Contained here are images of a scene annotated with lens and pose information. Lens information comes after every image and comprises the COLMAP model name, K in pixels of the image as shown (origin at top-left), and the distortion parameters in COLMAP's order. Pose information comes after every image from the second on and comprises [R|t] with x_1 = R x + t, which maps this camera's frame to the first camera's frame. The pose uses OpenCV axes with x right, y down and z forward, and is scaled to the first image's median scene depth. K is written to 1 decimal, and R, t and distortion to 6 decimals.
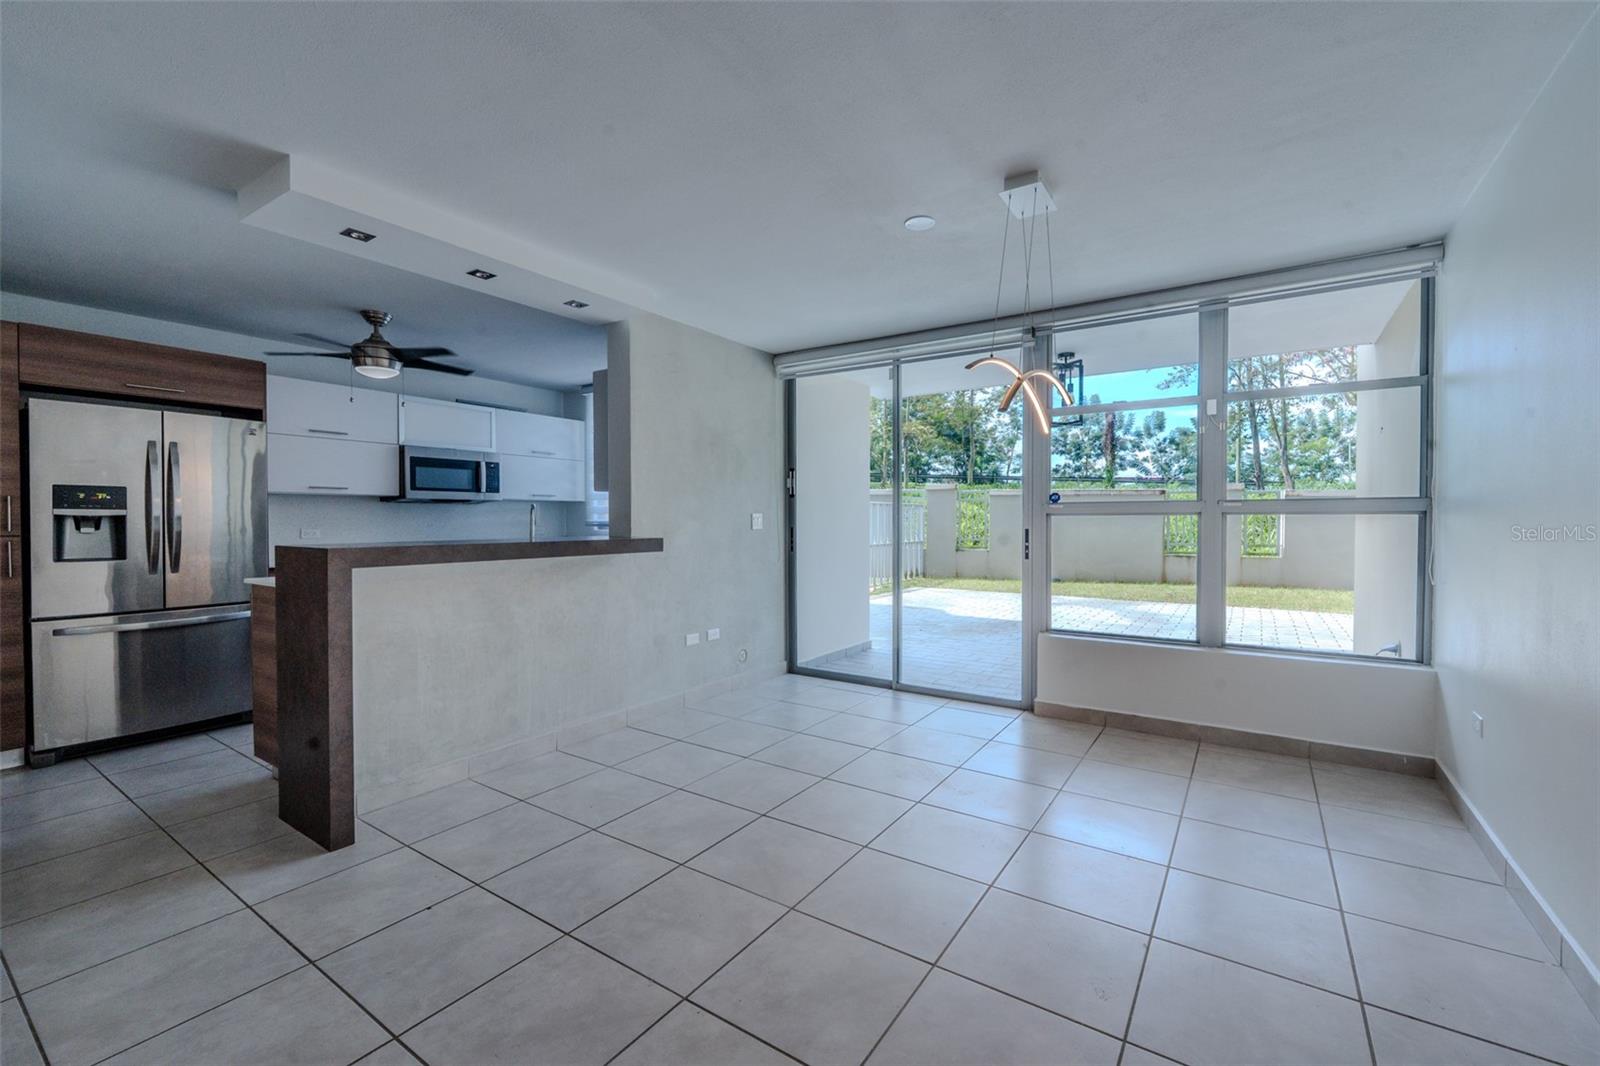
lens RADIAL K [[652.3, 0, 800.0], [0, 652.3, 533.0], [0, 0, 1]] dist [-0.001674, -0.000003]
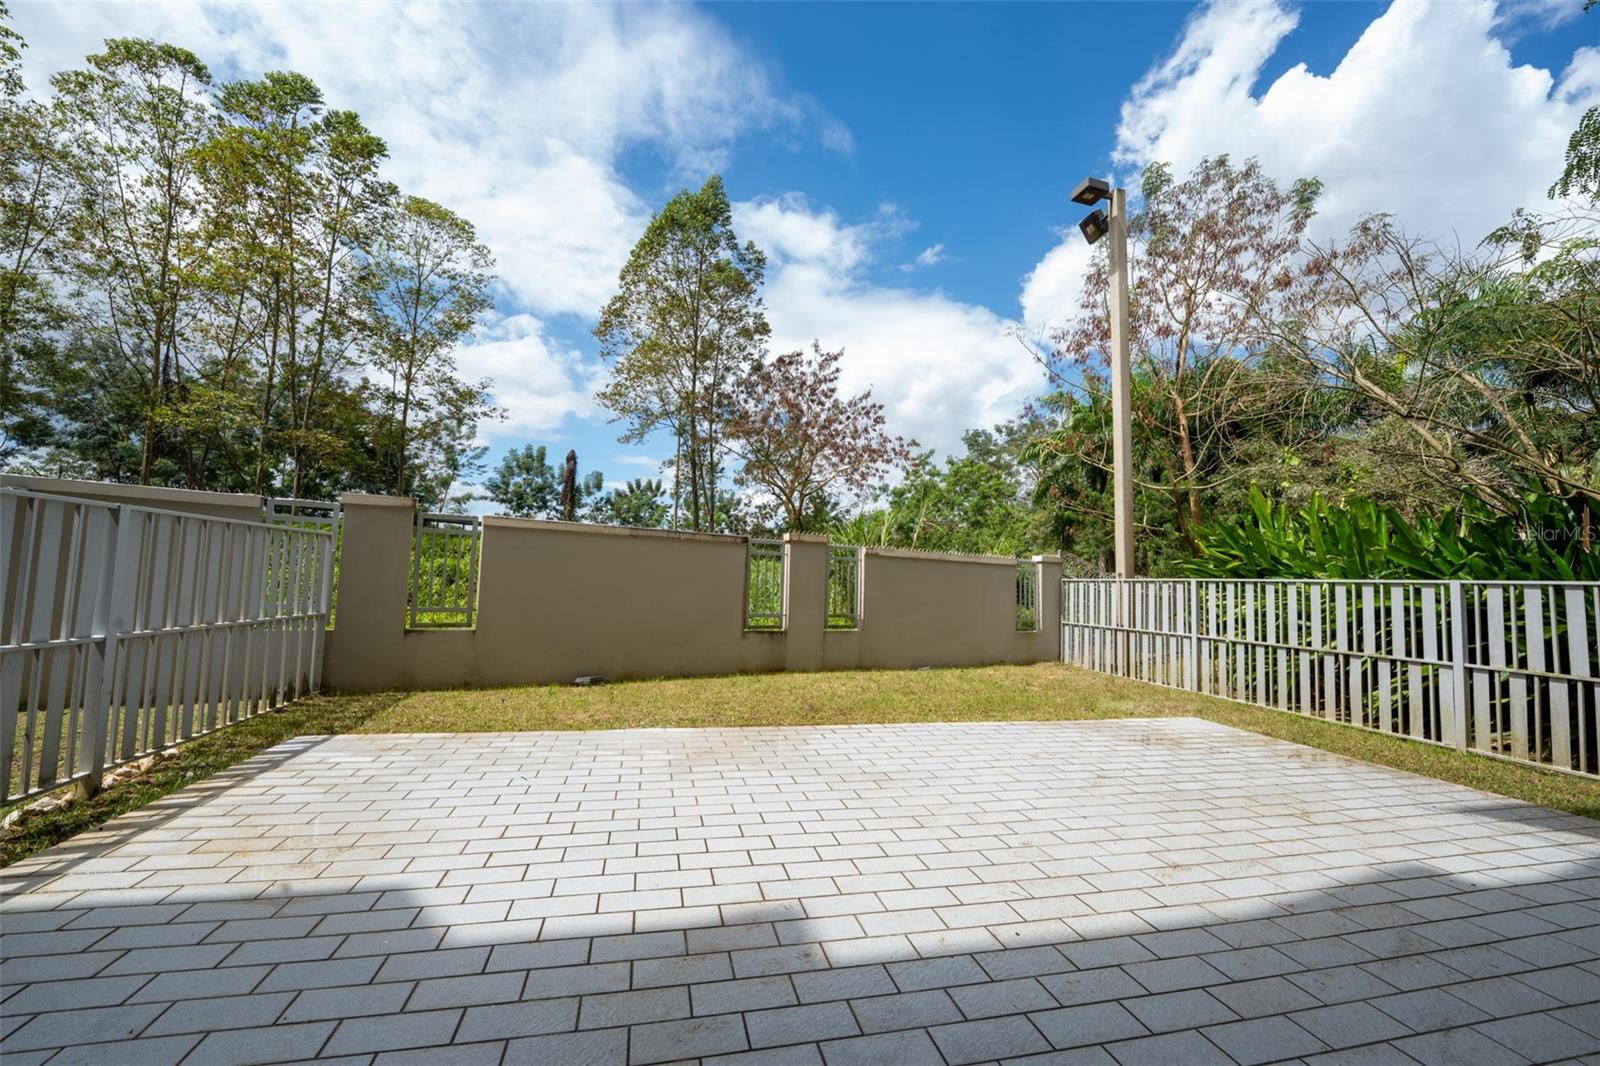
lens RADIAL K [[652.3, 0, 800.0], [0, 652.3, 533.0], [0, 0, 1]] dist [-0.001674, -0.000003]
pose [[0.678507, 0.076151, 0.730636, 0.171125], [-0.017238, 0.995989, -0.087799, -0.025929], [-0.734392, 0.046977, 0.677098, 1.010461]]
